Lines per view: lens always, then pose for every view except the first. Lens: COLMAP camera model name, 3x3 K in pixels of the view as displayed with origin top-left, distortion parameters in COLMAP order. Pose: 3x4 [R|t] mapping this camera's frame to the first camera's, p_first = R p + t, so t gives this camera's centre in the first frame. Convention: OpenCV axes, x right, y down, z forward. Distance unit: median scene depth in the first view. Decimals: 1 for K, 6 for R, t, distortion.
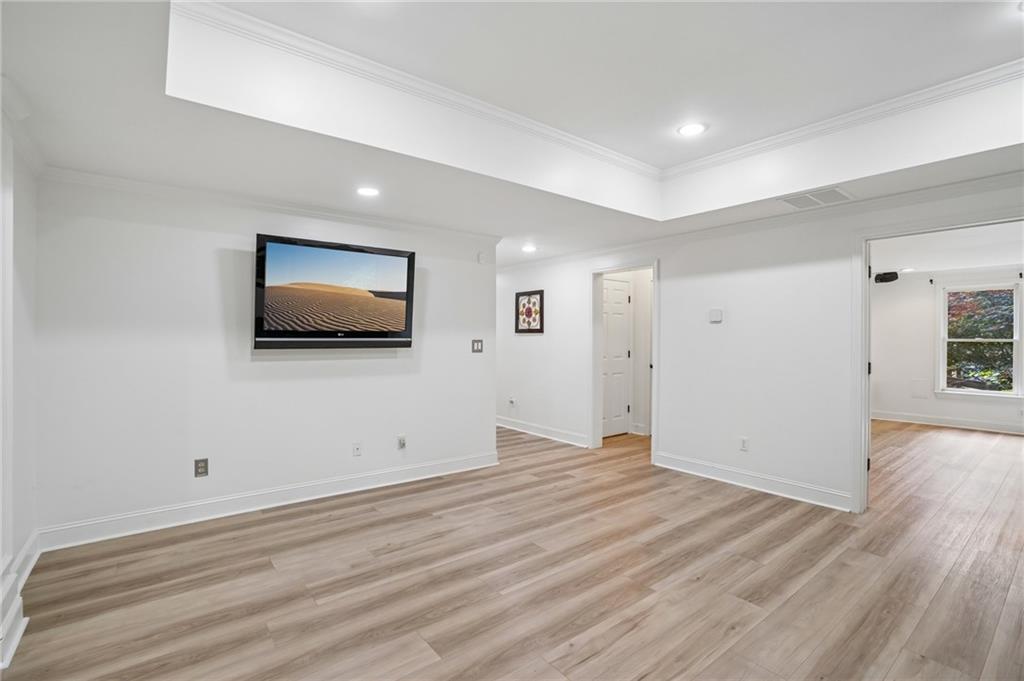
lens RADIAL K [[471.4, 0, 516.4], [0, 471.4, 338.6], [0, 0, 1]] dist [-0.029157, 0.000944]
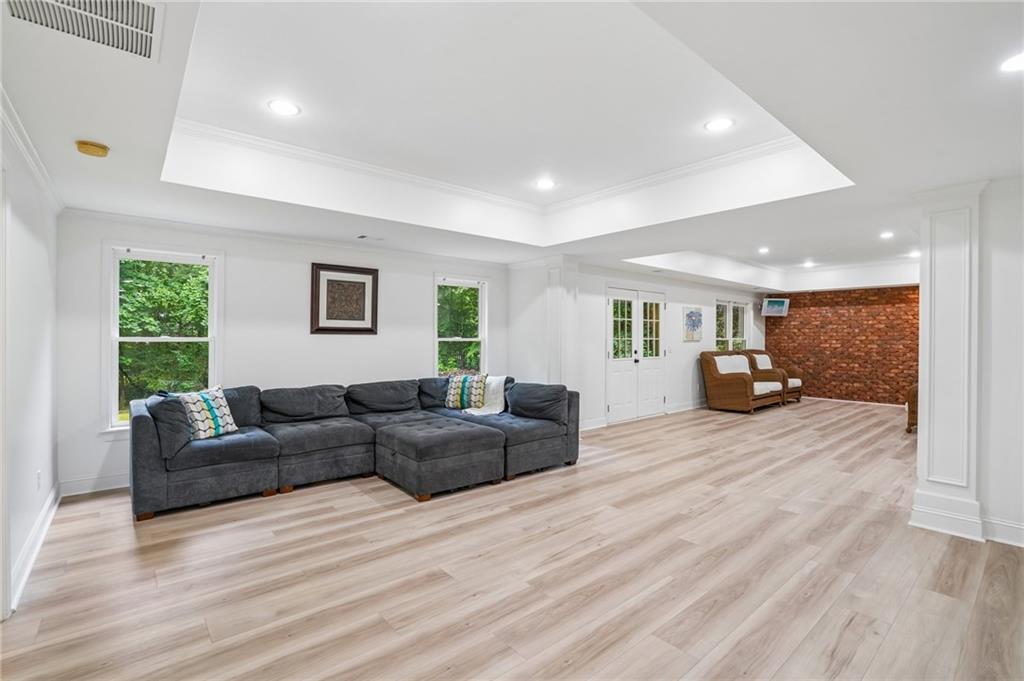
lens RADIAL K [[471.4, 0, 505.7], [0, 471.4, 338.5], [0, 0, 1]] dist [-0.029157, 0.000944]
pose [[-0.999868, -0.008472, -0.013868, 0.362578], [-0.008535, 0.999954, 0.004441, -0.004674], [0.013830, 0.004558, -0.999894, 2.034909]]
